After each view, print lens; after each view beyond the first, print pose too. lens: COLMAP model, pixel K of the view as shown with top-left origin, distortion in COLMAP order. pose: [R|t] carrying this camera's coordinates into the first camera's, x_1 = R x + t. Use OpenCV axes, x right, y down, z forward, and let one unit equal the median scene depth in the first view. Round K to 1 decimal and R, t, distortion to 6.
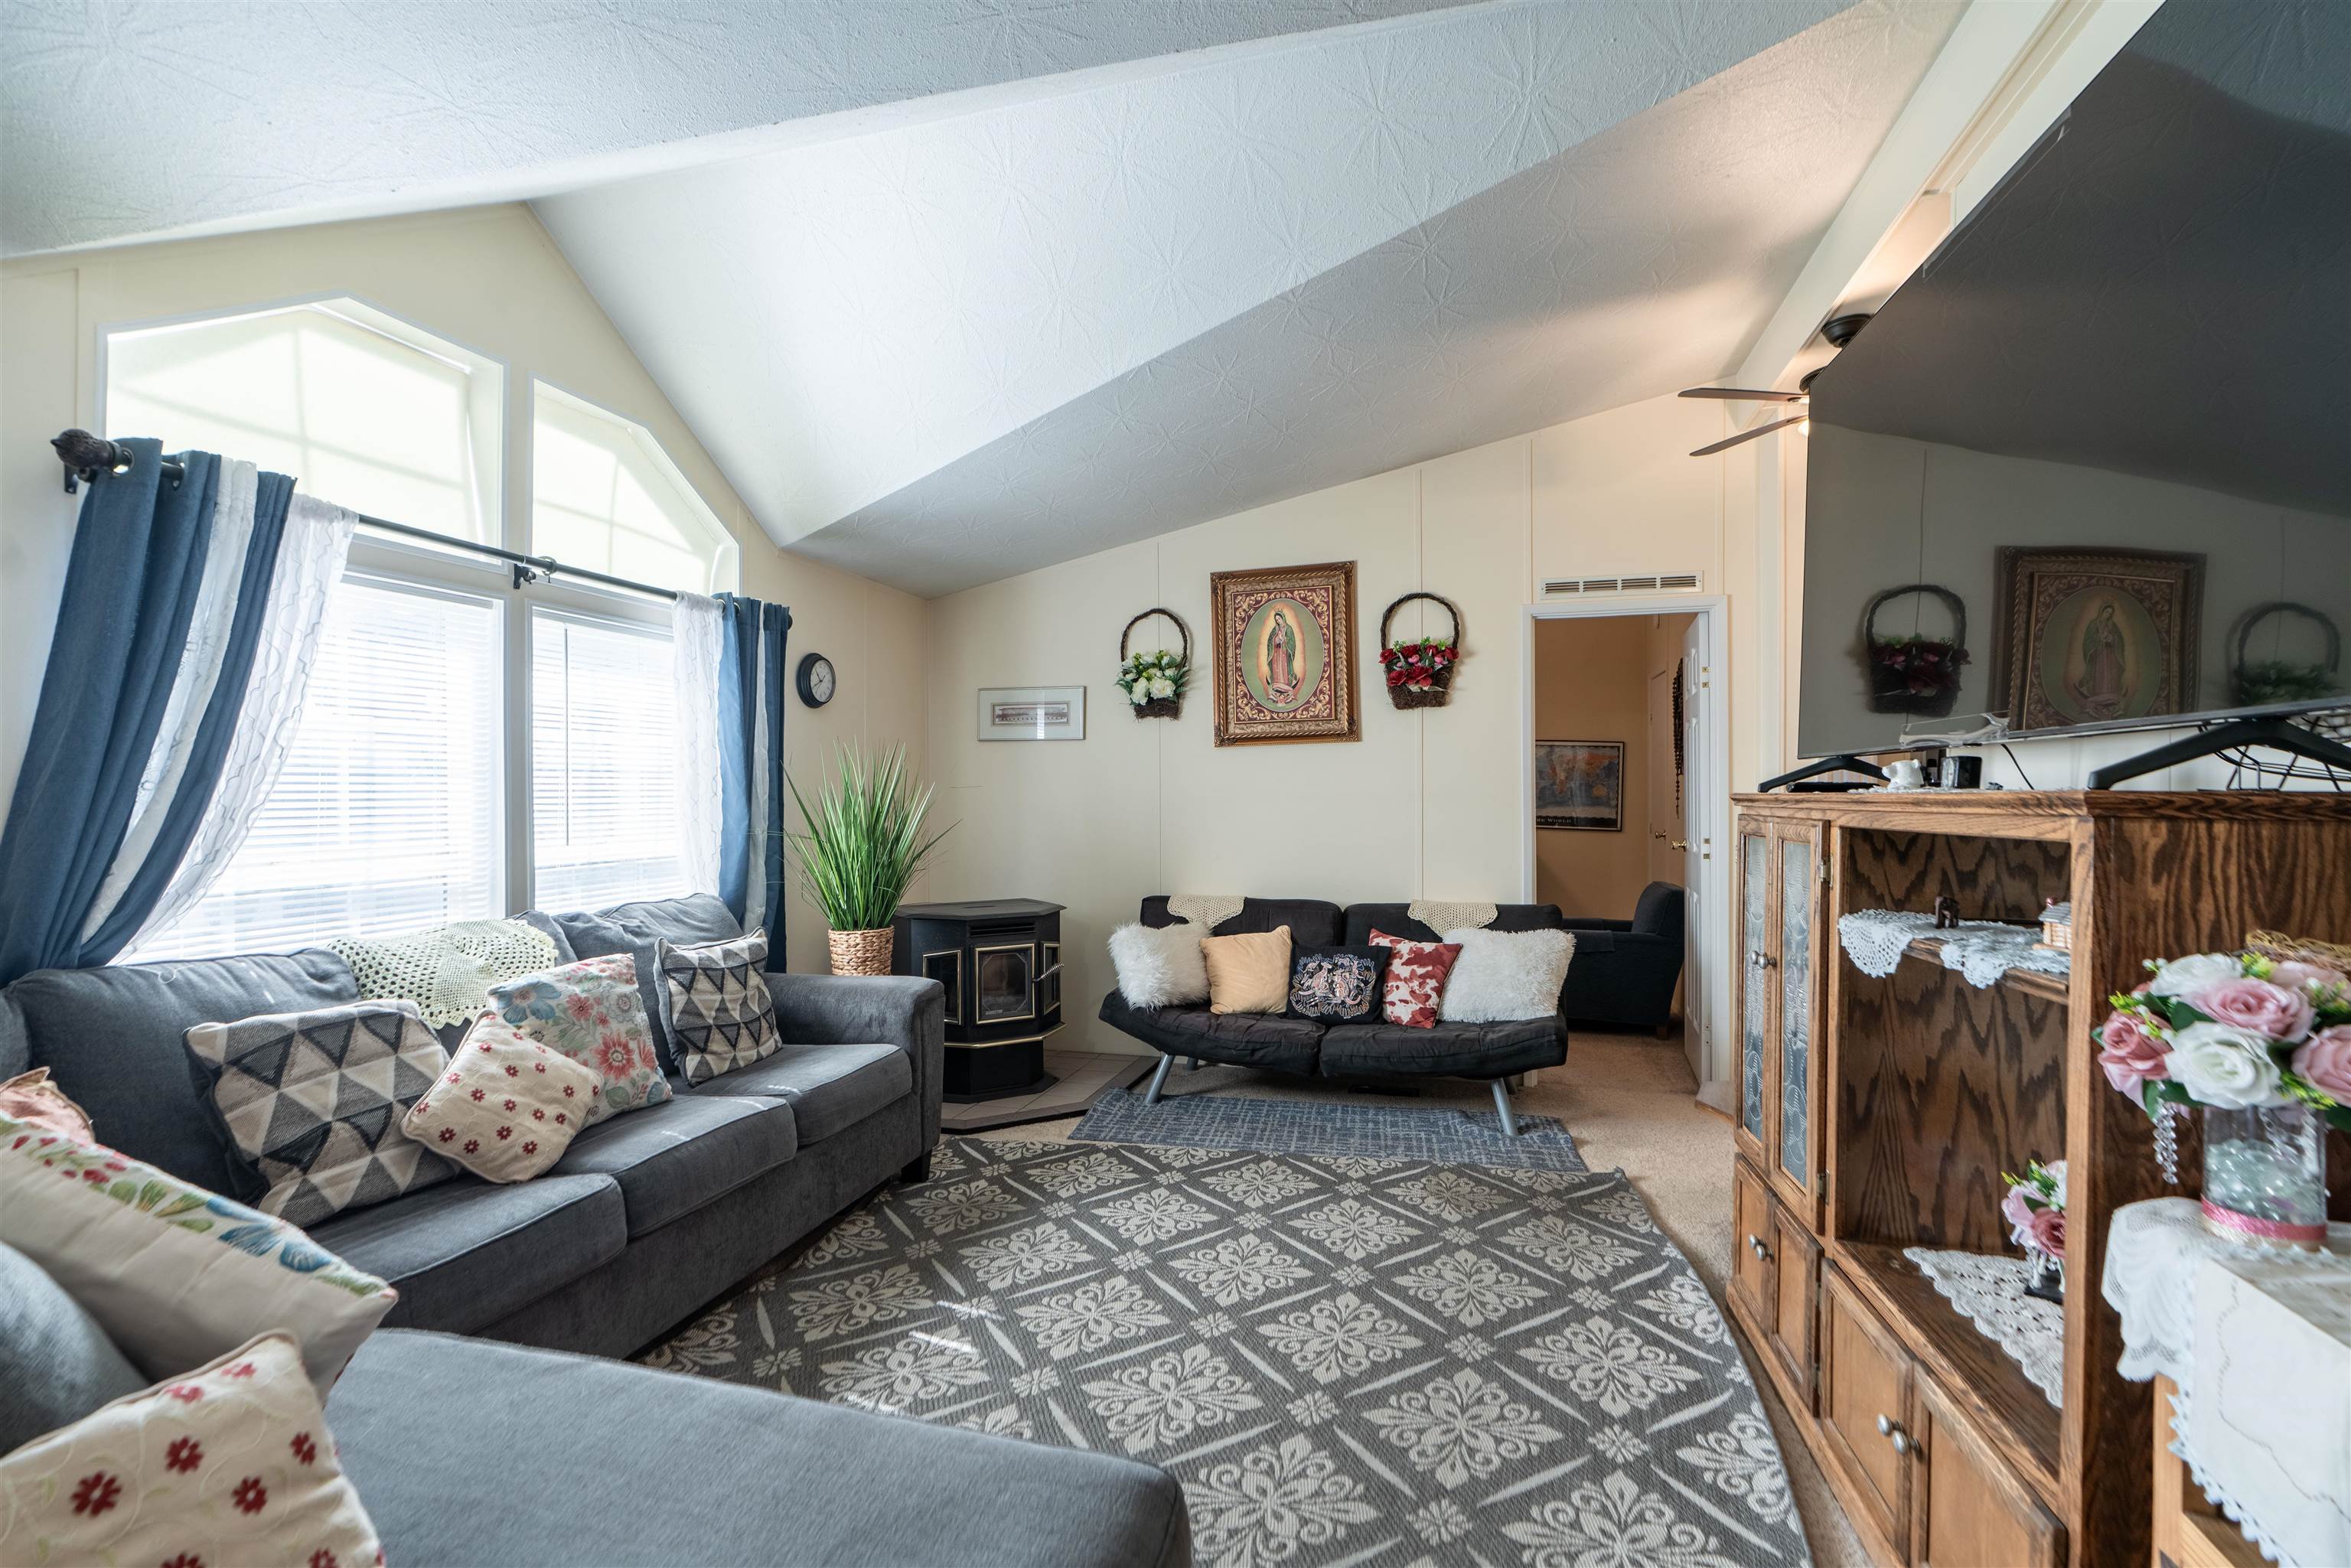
lens RADIAL K [[1053.5, 0, 1177.2], [0, 1053.5, 799.3], [0, 0, 1]] dist [-0.013429, 0.005402]
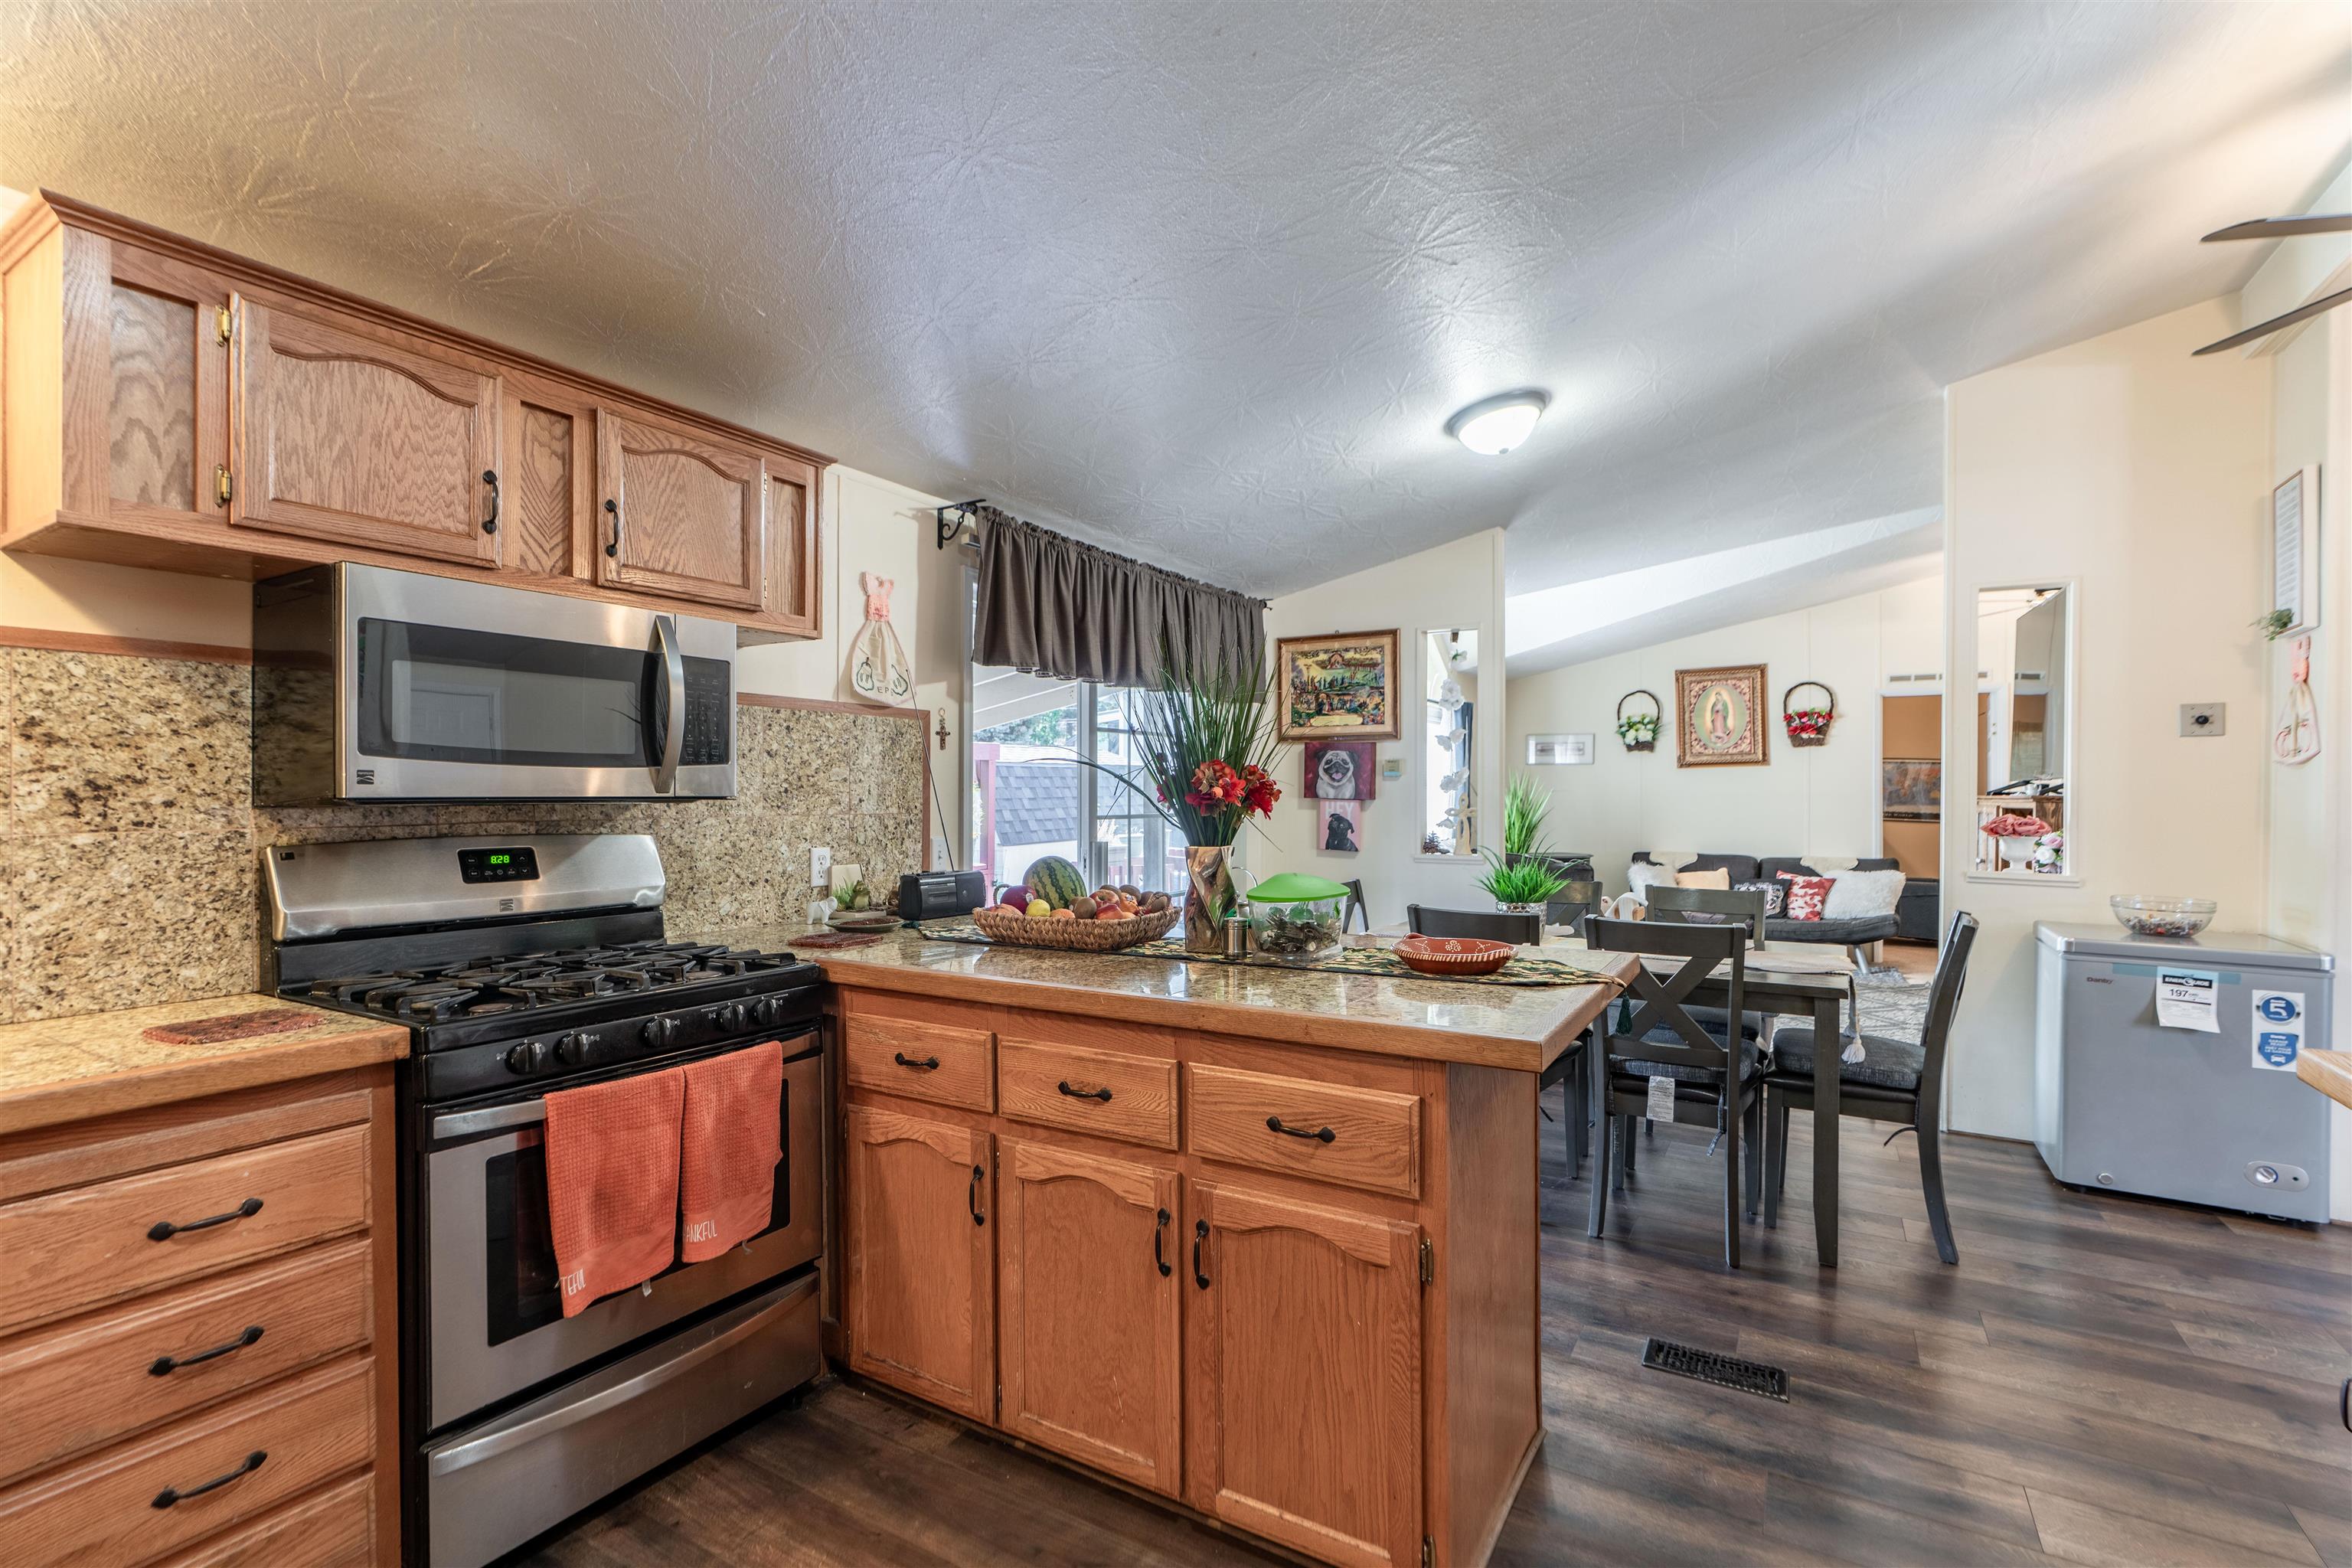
lens RADIAL K [[1054.8, 0, 1174.1], [0, 1054.8, 794.2], [0, 0, 1]] dist [-0.010292, 0.005785]
pose [[0.963772, 0.007701, -0.266615, -0.350876], [-0.009264, 0.999946, -0.004608, 0.011277], [0.266565, 0.006911, 0.963792, -1.066449]]
